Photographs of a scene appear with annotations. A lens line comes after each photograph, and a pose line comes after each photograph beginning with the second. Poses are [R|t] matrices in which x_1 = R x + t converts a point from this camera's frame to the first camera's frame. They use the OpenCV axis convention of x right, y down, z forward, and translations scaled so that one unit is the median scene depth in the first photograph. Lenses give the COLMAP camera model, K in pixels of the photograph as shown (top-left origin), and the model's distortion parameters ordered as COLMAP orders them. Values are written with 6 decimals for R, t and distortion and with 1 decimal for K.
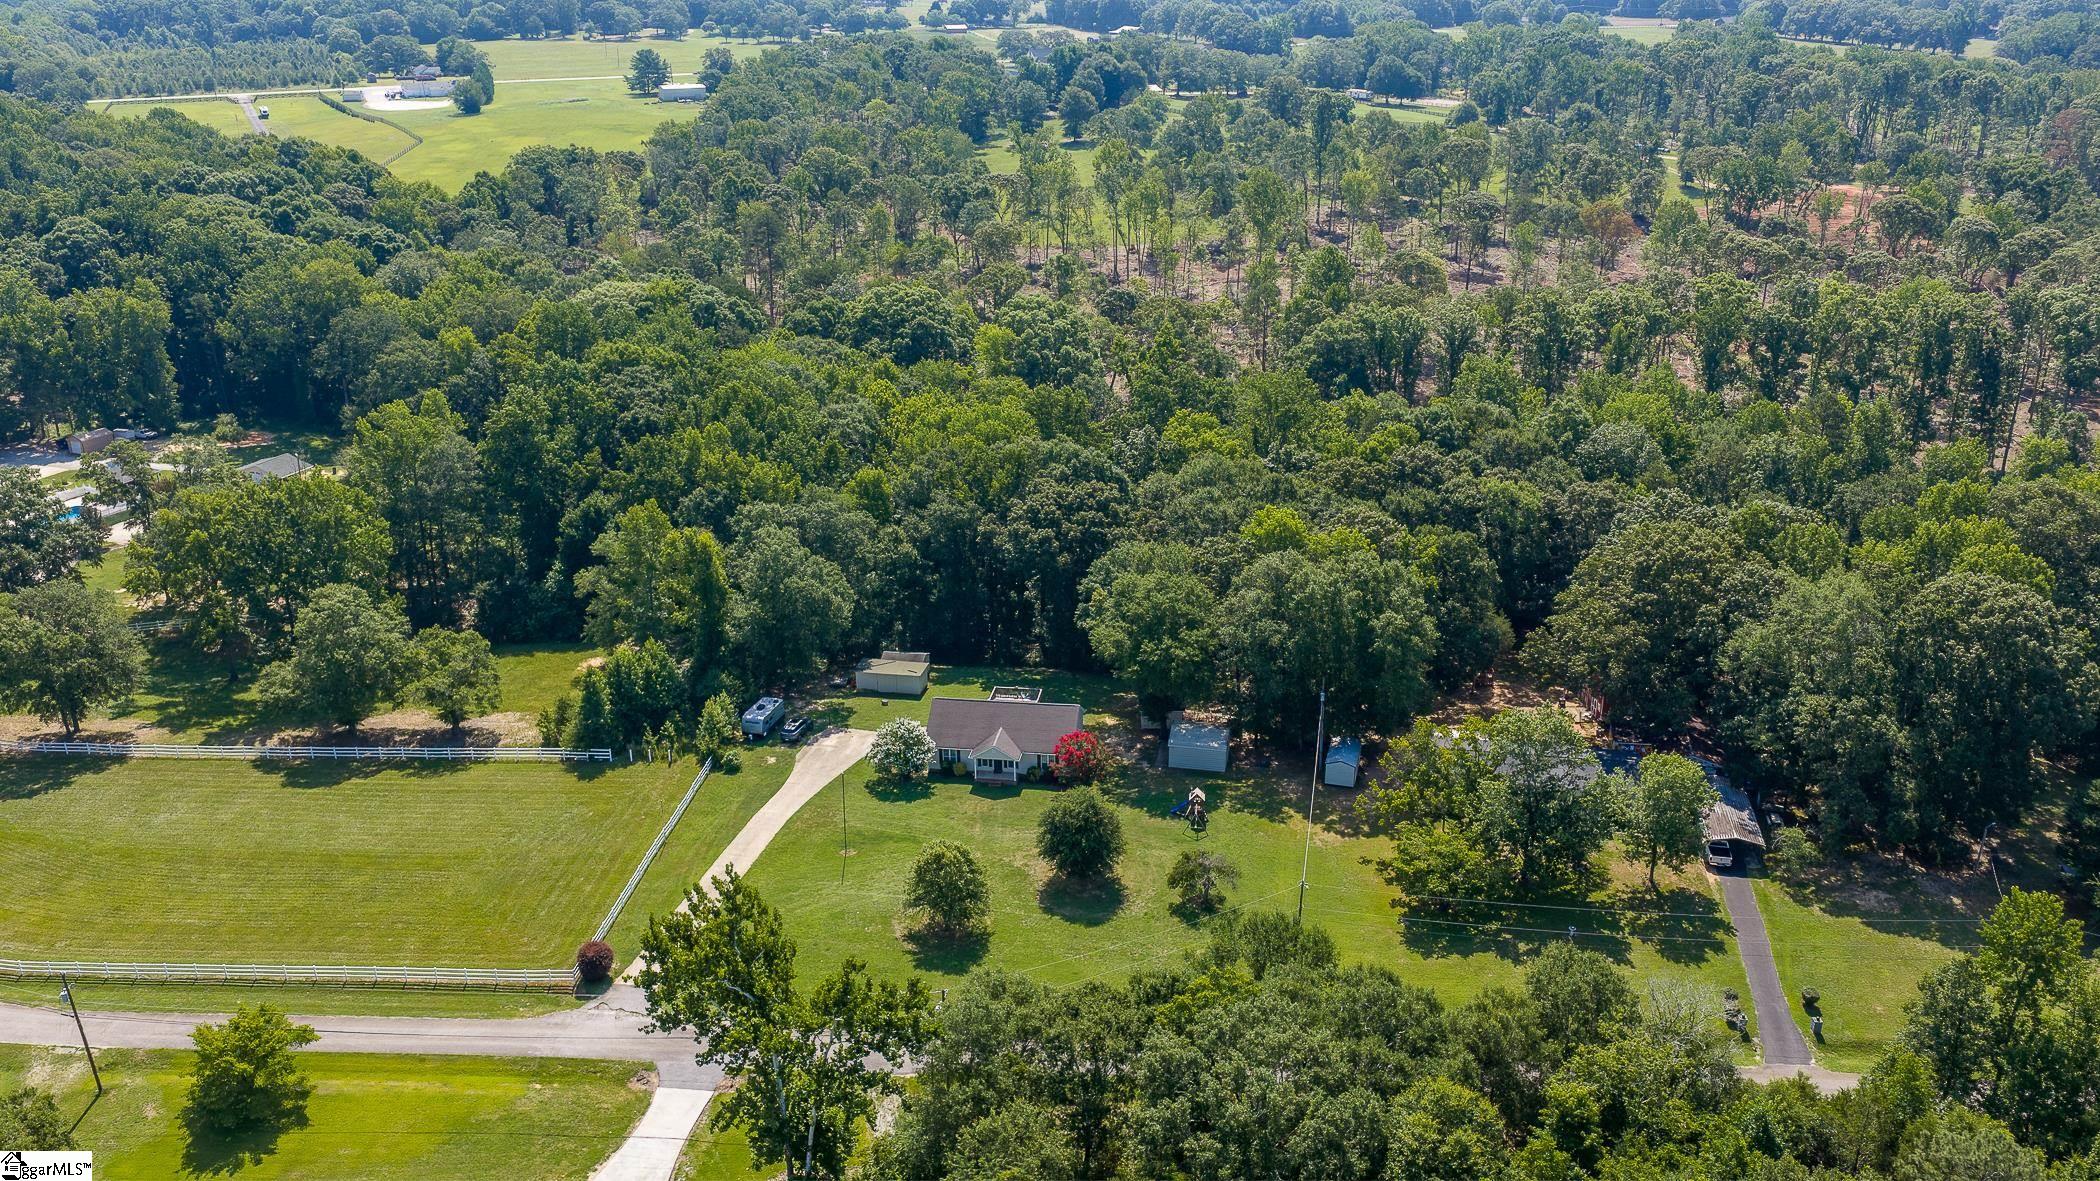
lens RADIAL K [[1733.8, 0, 1050.0], [0, 1733.8, 590.5], [0, 0, 1]] dist [0.020461, -0.043969]
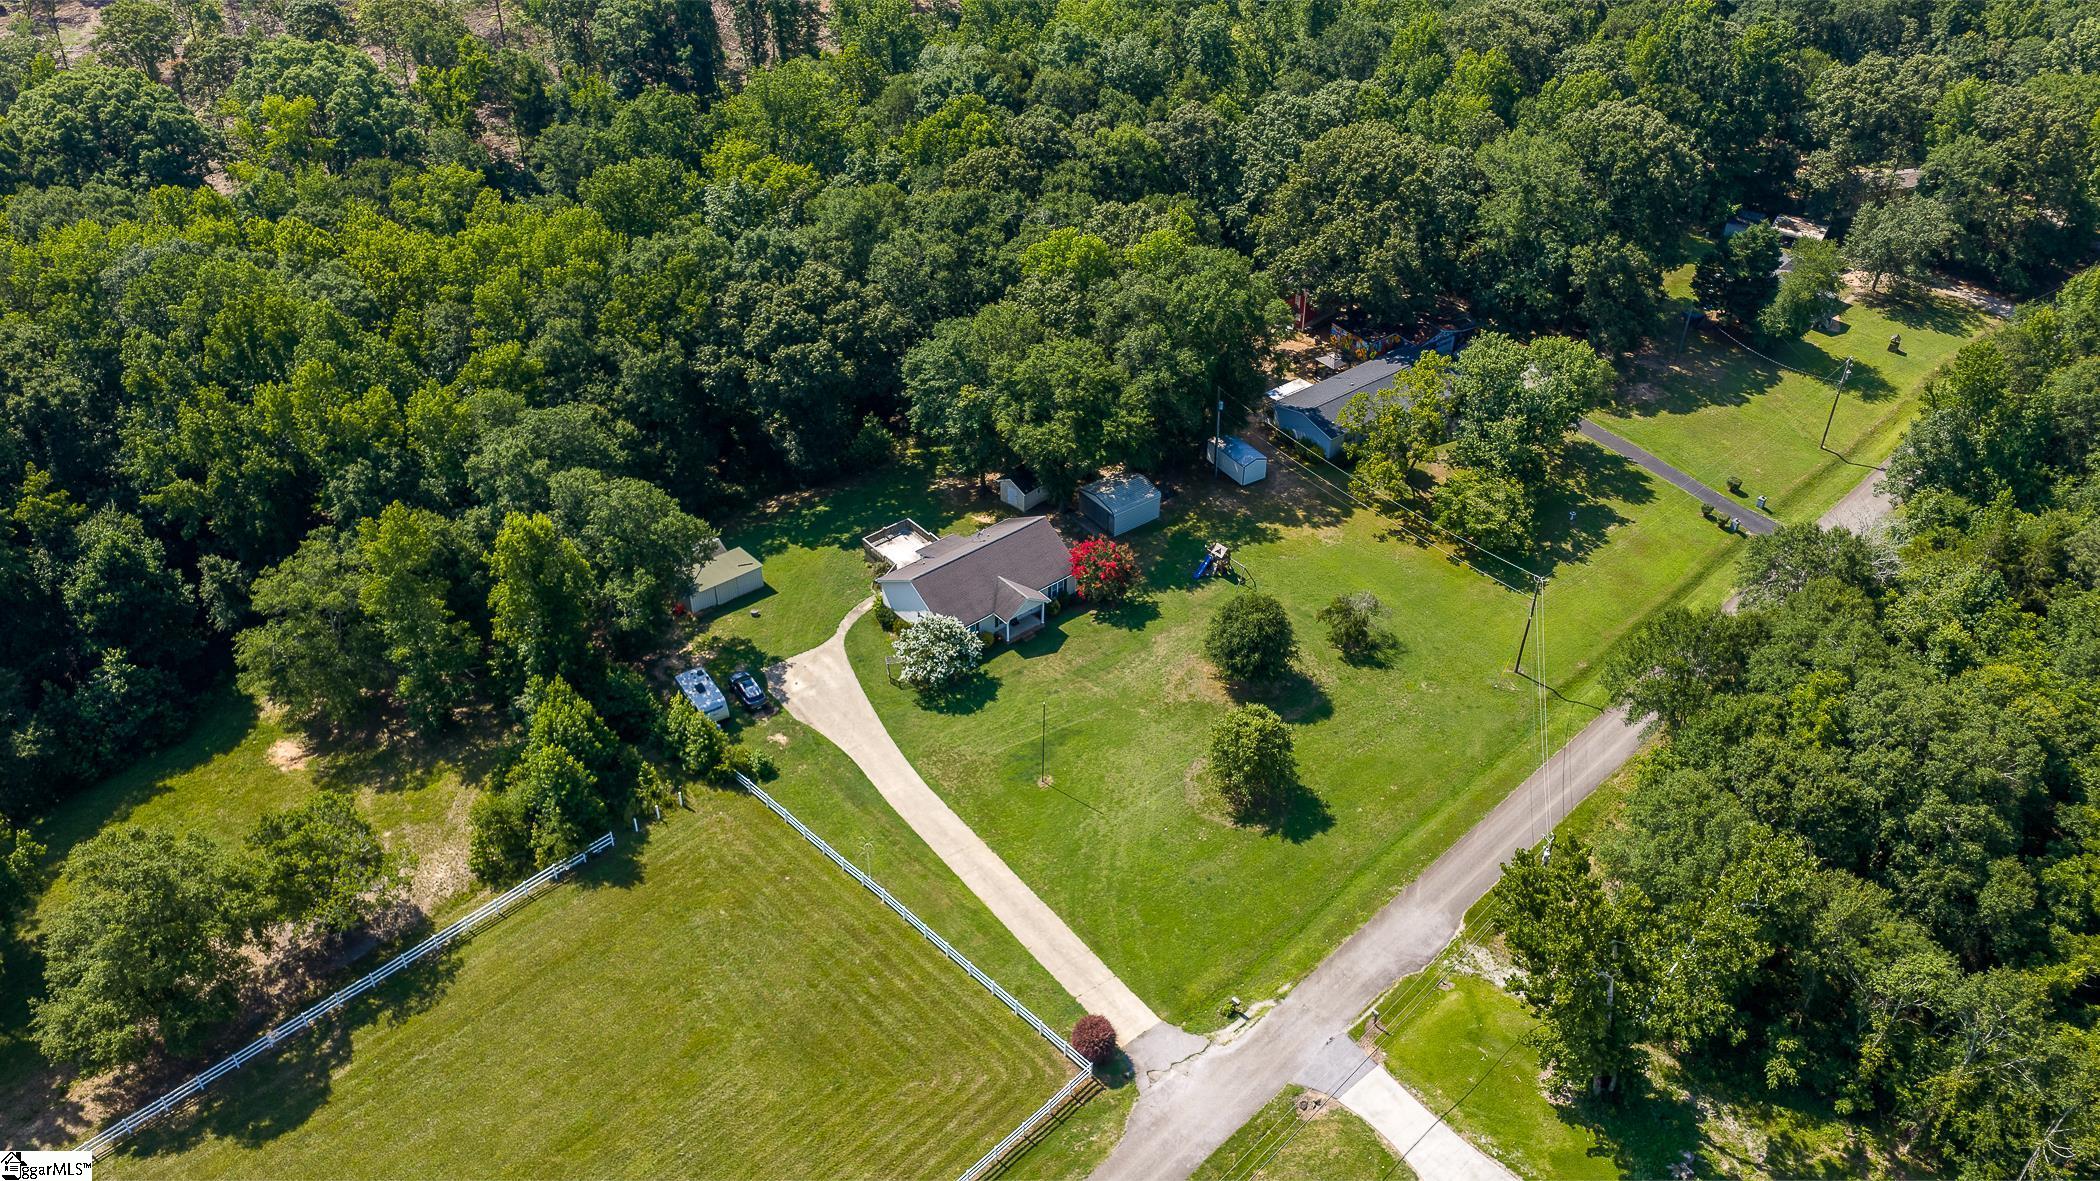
lens RADIAL K [[1733.8, 0, 1050.0], [0, 1733.8, 590.5], [0, 0, 1]] dist [0.020461, -0.043969]
pose [[0.665887, -0.439065, 0.603172, -0.523307], [0.267289, 0.895217, 0.356572, -0.211990], [-0.696528, -0.076215, 0.713471, 0.346382]]
